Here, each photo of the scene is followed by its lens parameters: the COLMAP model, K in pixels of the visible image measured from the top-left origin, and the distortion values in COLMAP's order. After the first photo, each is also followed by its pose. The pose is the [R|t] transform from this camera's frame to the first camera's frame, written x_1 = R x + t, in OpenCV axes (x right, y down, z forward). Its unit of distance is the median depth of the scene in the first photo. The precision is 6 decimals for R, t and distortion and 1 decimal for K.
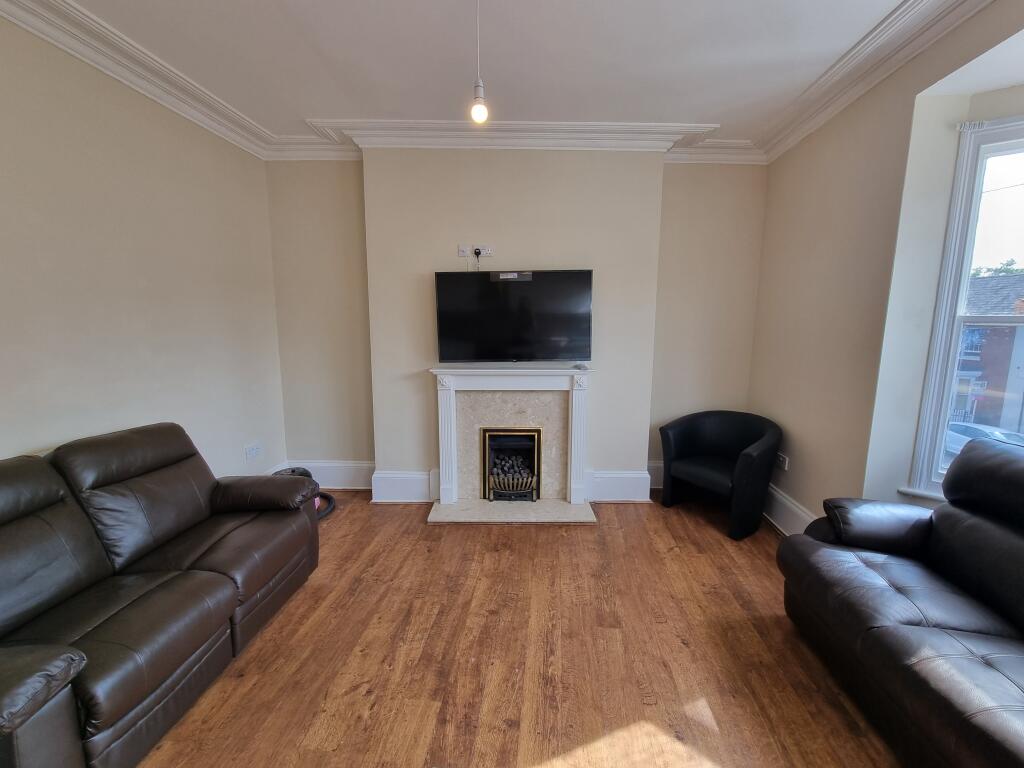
lens RADIAL K [[417.9, 0, 515.5], [0, 417.9, 383.9], [0, 0, 1]] dist [0.001639, 0.000104]
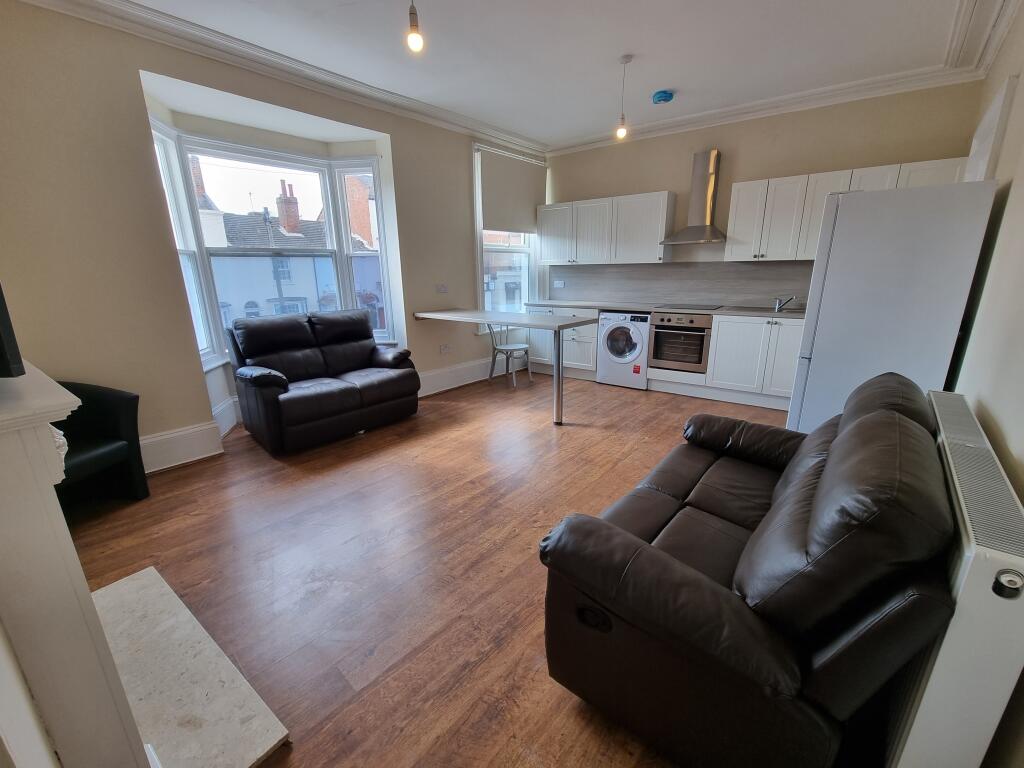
lens RADIAL K [[417.9, 0, 512.7], [0, 417.9, 384.0], [0, 0, 1]] dist [0.001639, 0.000104]
pose [[-0.804381, -0.154354, 0.573713, -0.901899], [0.095553, 0.919479, 0.381351, -0.183094], [-0.586380, 0.361572, -0.724862, 1.678166]]
